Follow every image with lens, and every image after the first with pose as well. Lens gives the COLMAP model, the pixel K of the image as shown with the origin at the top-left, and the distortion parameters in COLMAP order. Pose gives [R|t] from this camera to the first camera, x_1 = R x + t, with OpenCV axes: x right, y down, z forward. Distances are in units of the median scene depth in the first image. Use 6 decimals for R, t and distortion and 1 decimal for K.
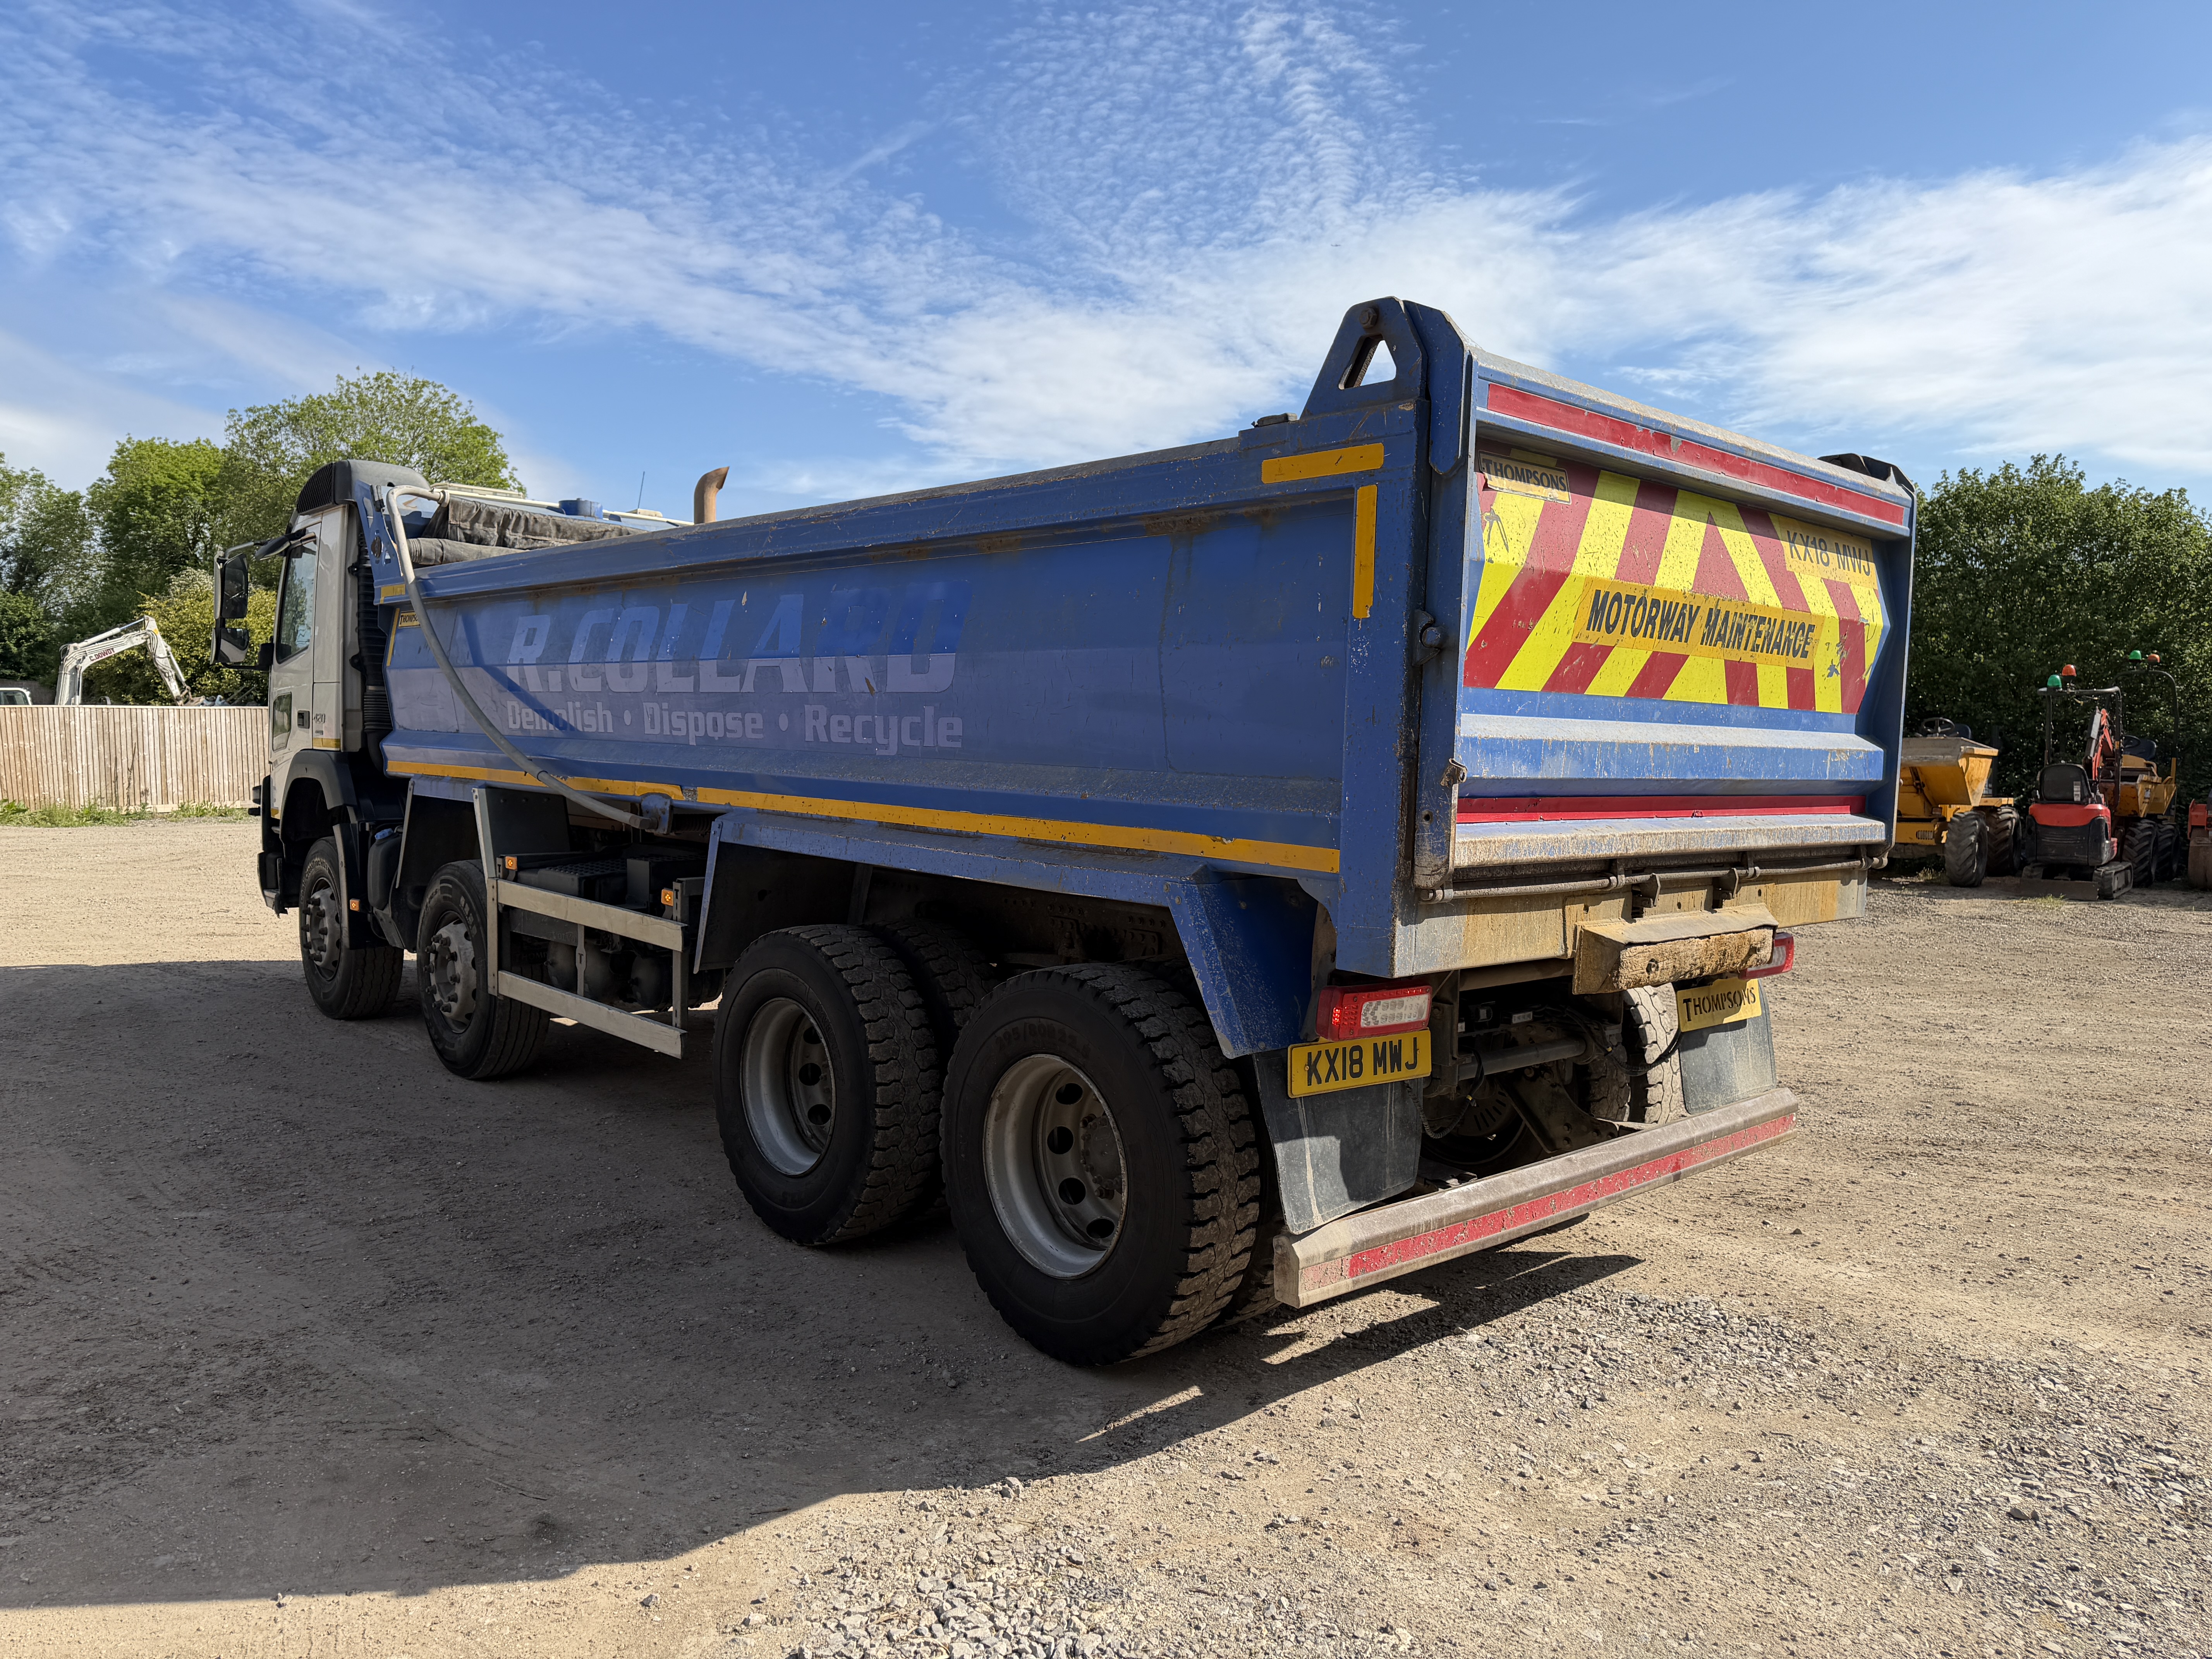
lens RADIAL K [[1558.3, 0, 1106.0], [0, 1558.3, 829.5], [0, 0, 1]] dist [0.078186, -0.103378]
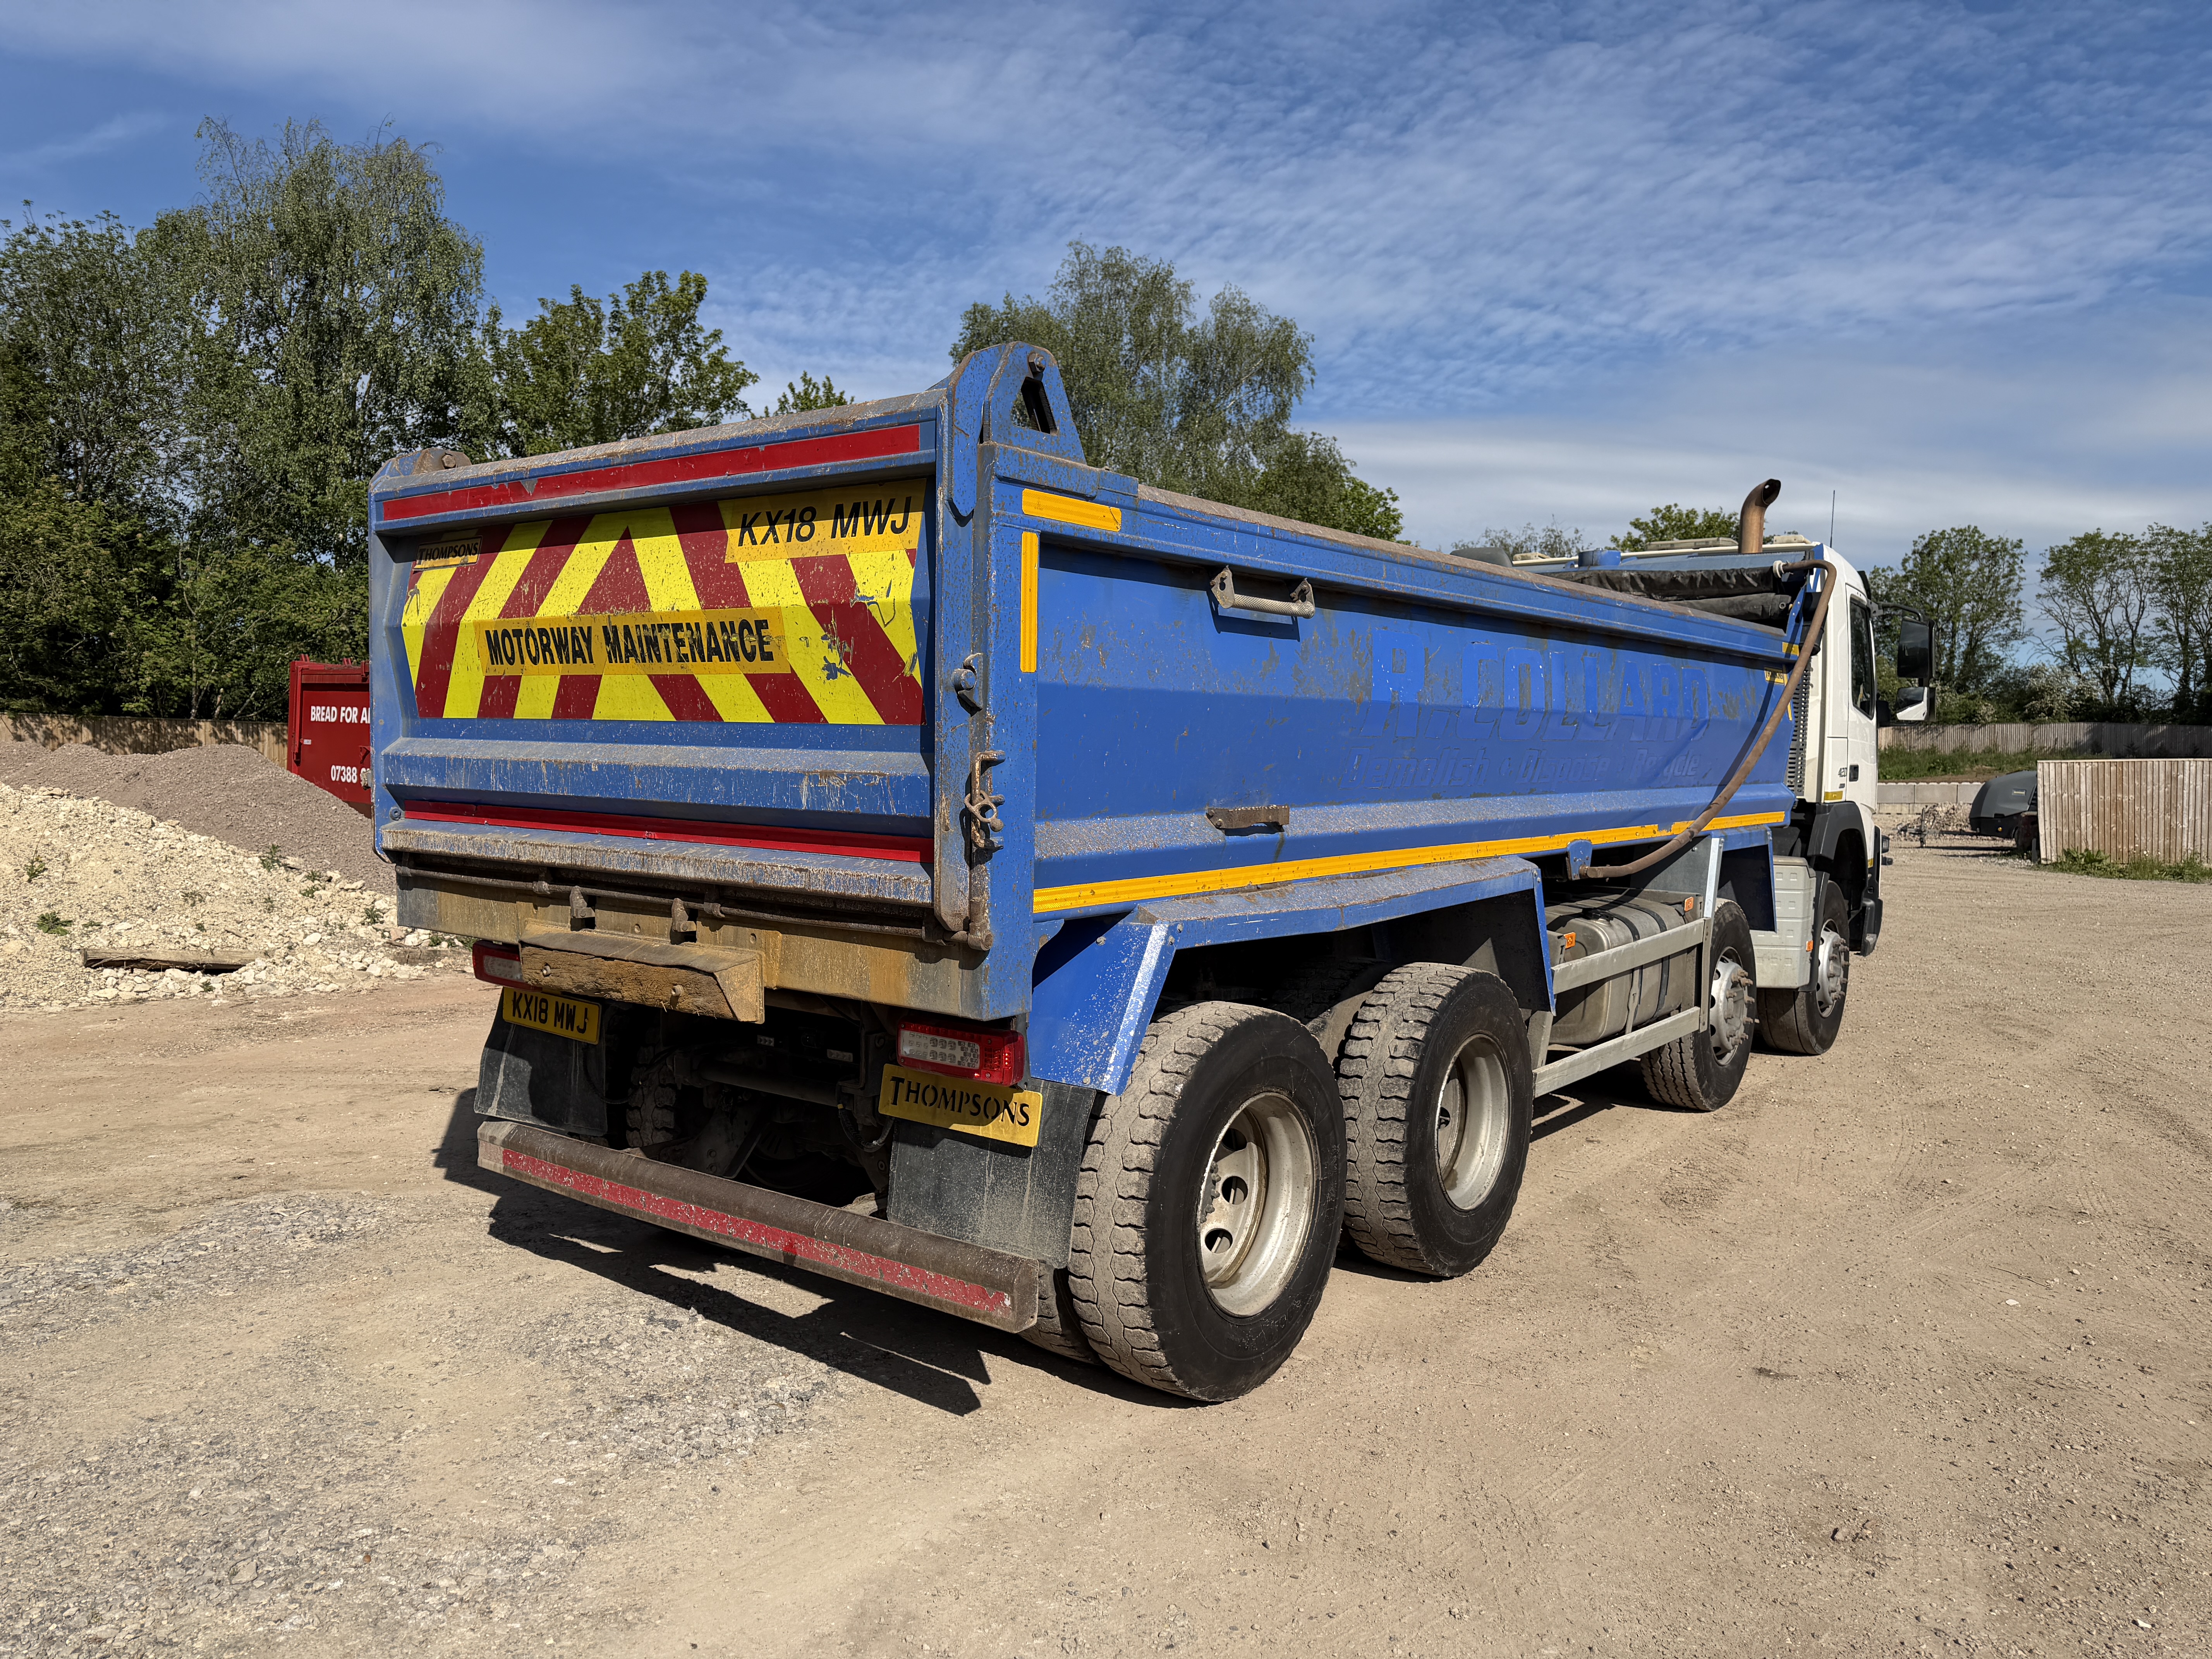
lens RADIAL K [[1558.3, 0, 1106.0], [0, 1558.3, 829.5], [0, 0, 1]] dist [0.078186, -0.103378]
pose [[0.178618, 0.031855, -0.983403, 1.449273], [-0.068805, 0.997433, 0.019813, -0.055059], [0.981510, 0.064124, 0.180351, 1.163713]]
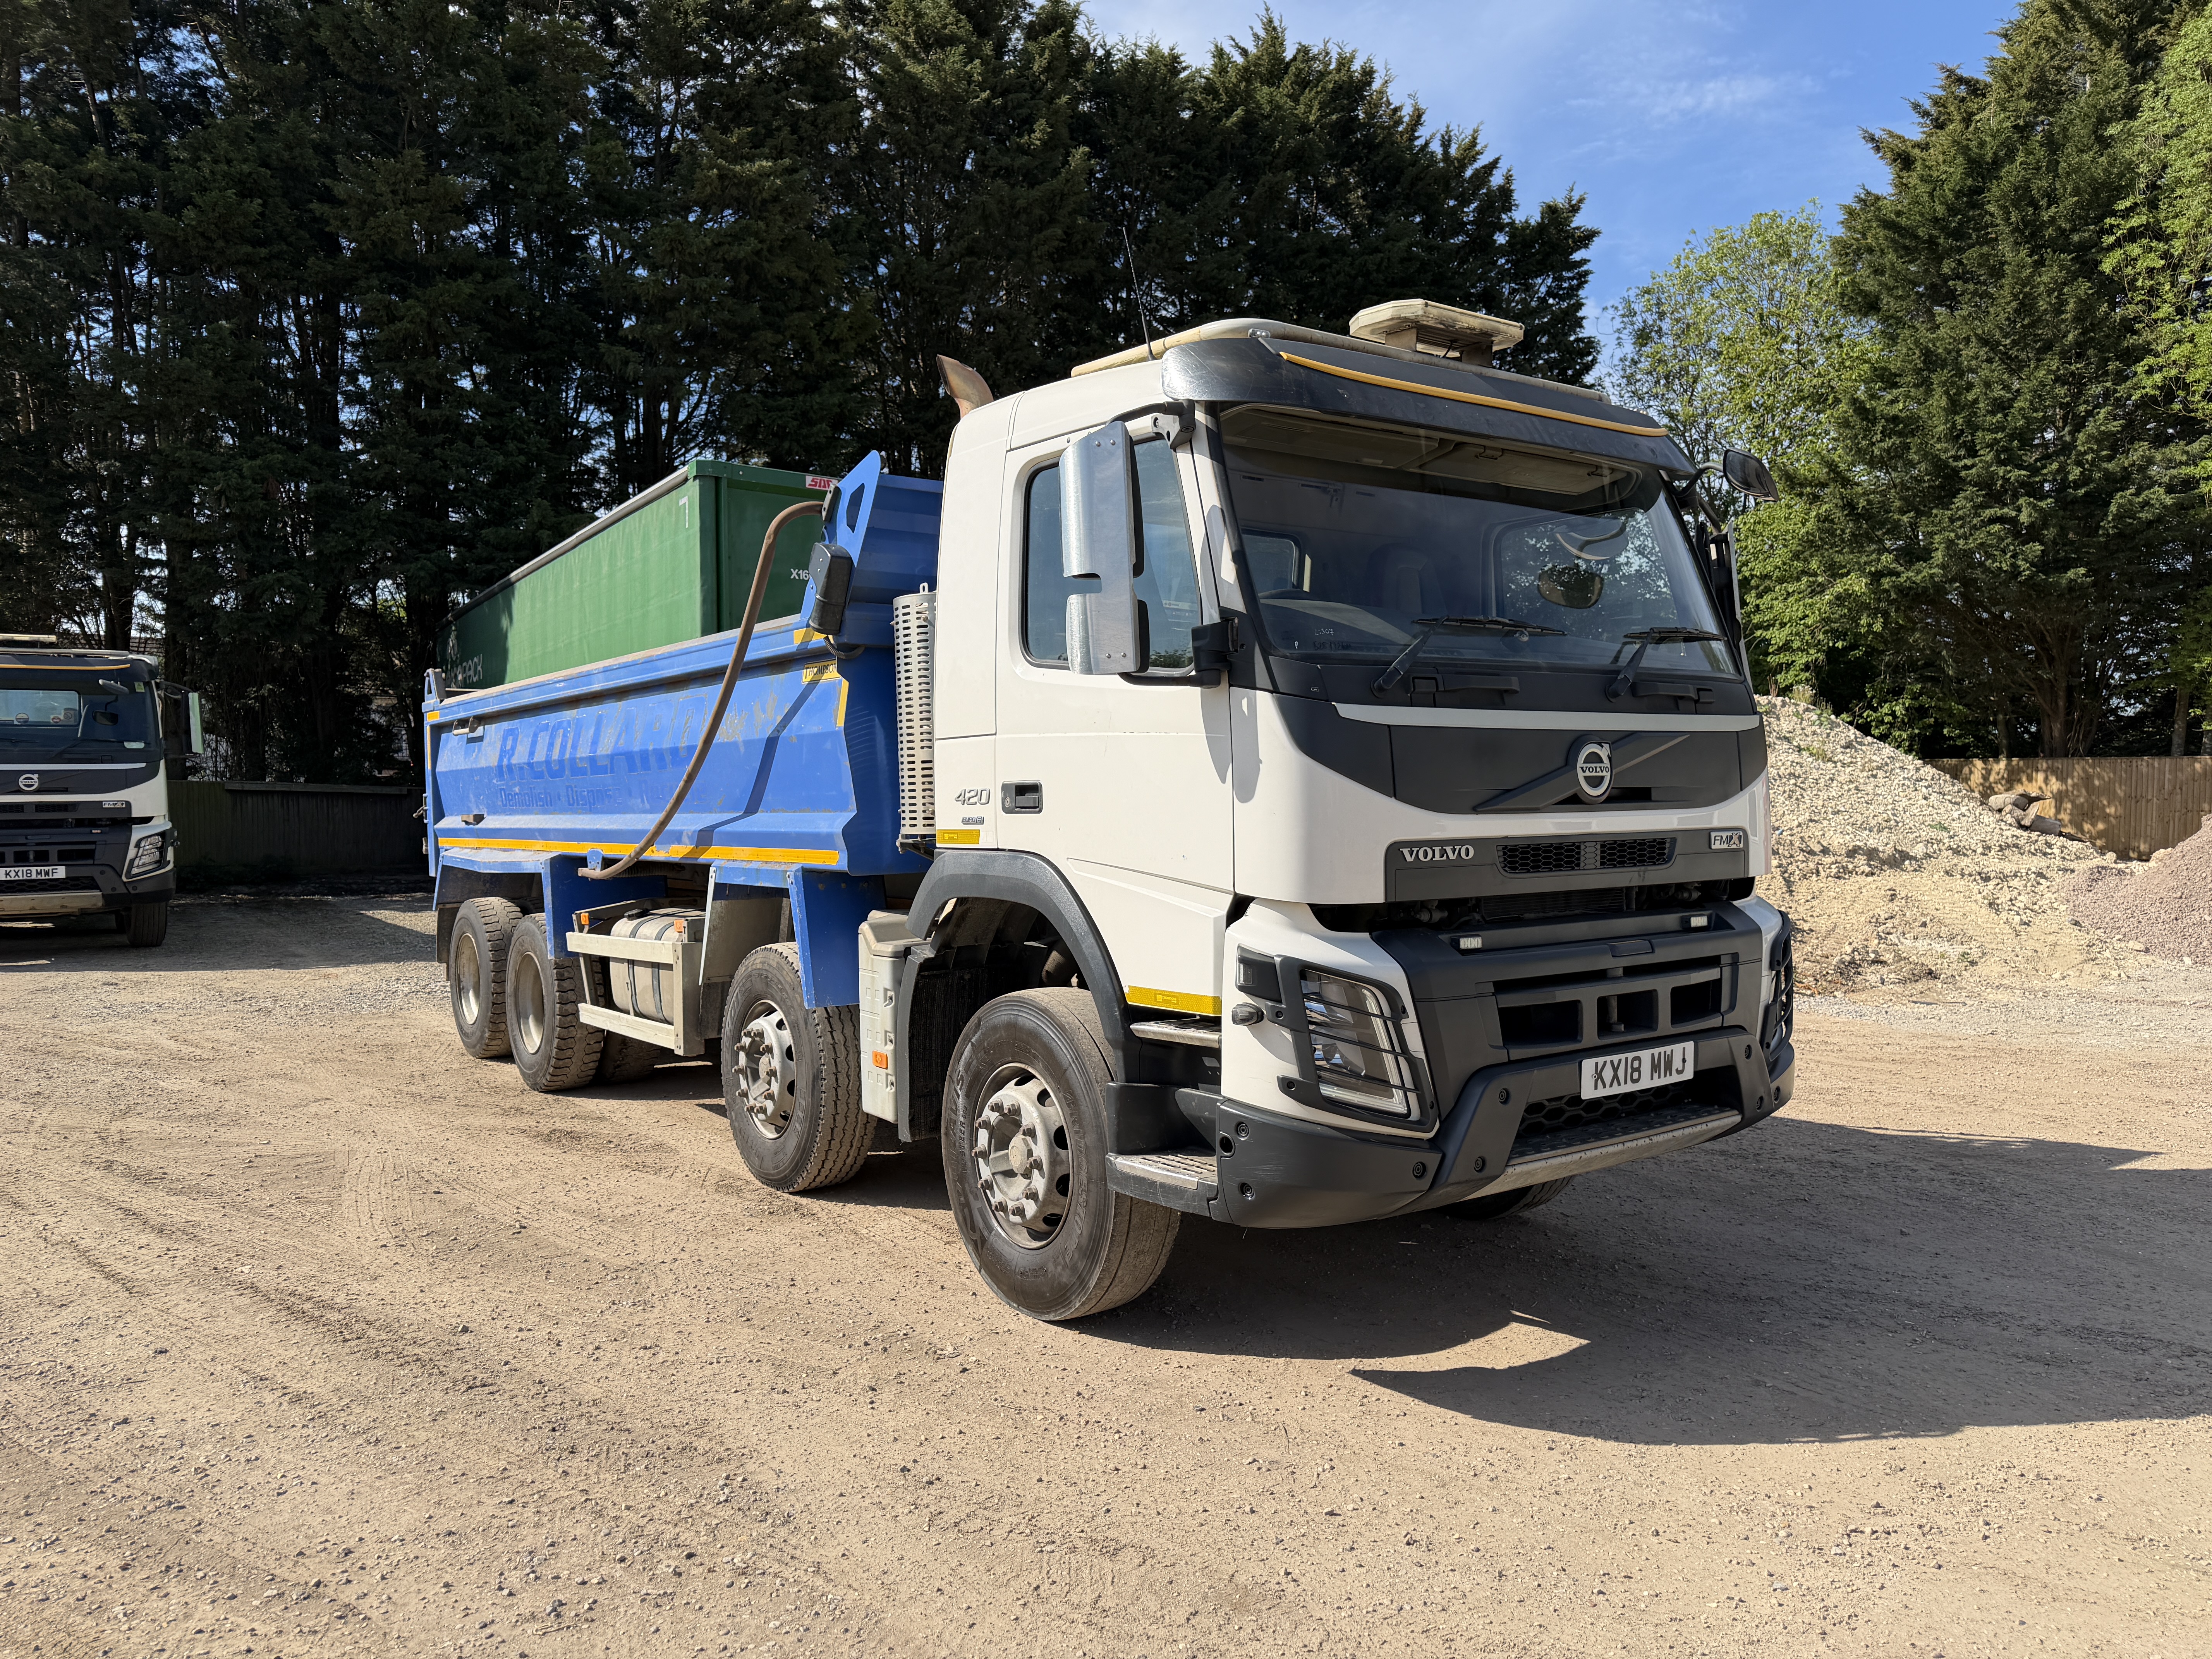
lens RADIAL K [[1558.3, 0, 1106.0], [0, 1558.3, 829.5], [0, 0, 1]] dist [0.078186, -0.103378]
pose [[-0.993508, -0.010981, 0.113227, 1.218863], [-0.001760, 0.996695, 0.081220, -0.073731], [-0.113745, 0.080493, -0.990244, 1.432193]]
